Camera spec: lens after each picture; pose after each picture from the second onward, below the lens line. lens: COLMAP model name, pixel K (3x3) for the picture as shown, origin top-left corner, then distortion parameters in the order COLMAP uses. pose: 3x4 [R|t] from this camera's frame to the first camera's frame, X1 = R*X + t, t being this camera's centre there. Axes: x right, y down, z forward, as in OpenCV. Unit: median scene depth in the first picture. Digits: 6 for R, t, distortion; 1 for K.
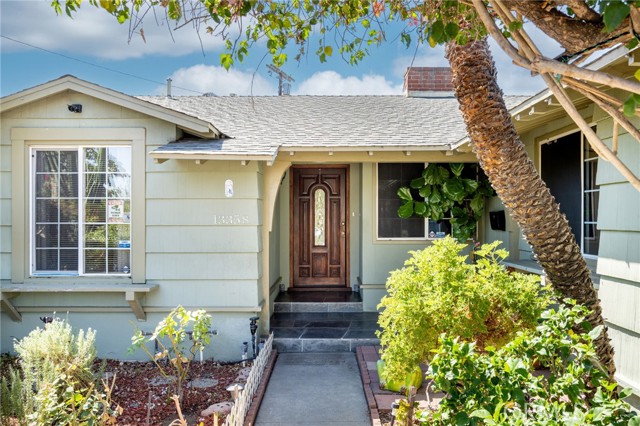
lens RADIAL K [[493.4, 0, 320.0], [0, 493.4, 213.0], [0, 0, 1]] dist [-0.002806, -0.000486]
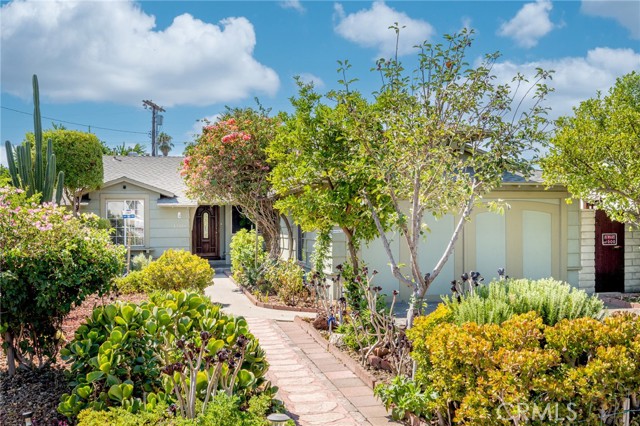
lens RADIAL K [[476.7, 0, 320.0], [0, 476.7, 213.0], [0, 0, 1]] dist [-0.004568, -0.001126]
pose [[0.959461, 0.002178, 0.281834, -0.144047], [0.003774, 0.999781, -0.020576, -0.002555], [-0.281817, 0.020806, 0.959243, -1.542123]]
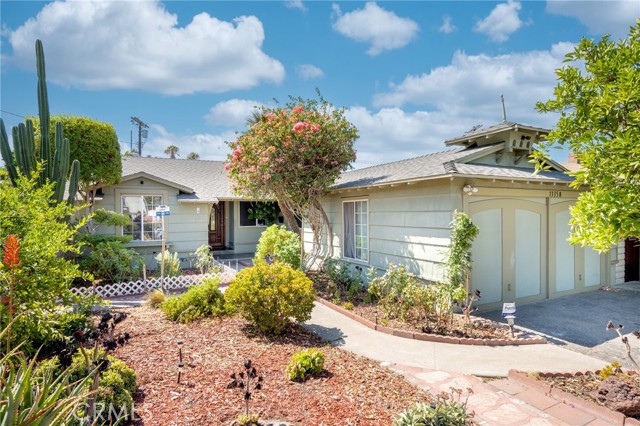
lens RADIAL K [[313.7, 0, 320.0], [0, 313.7, 213.0], [0, 0, 1]] dist [-0.000446, -0.000026]
pose [[0.882234, -0.003945, 0.470795, -0.347264], [0.003680, 0.999992, 0.001483, -0.028744], [-0.470797, 0.000425, 0.882241, -0.843157]]
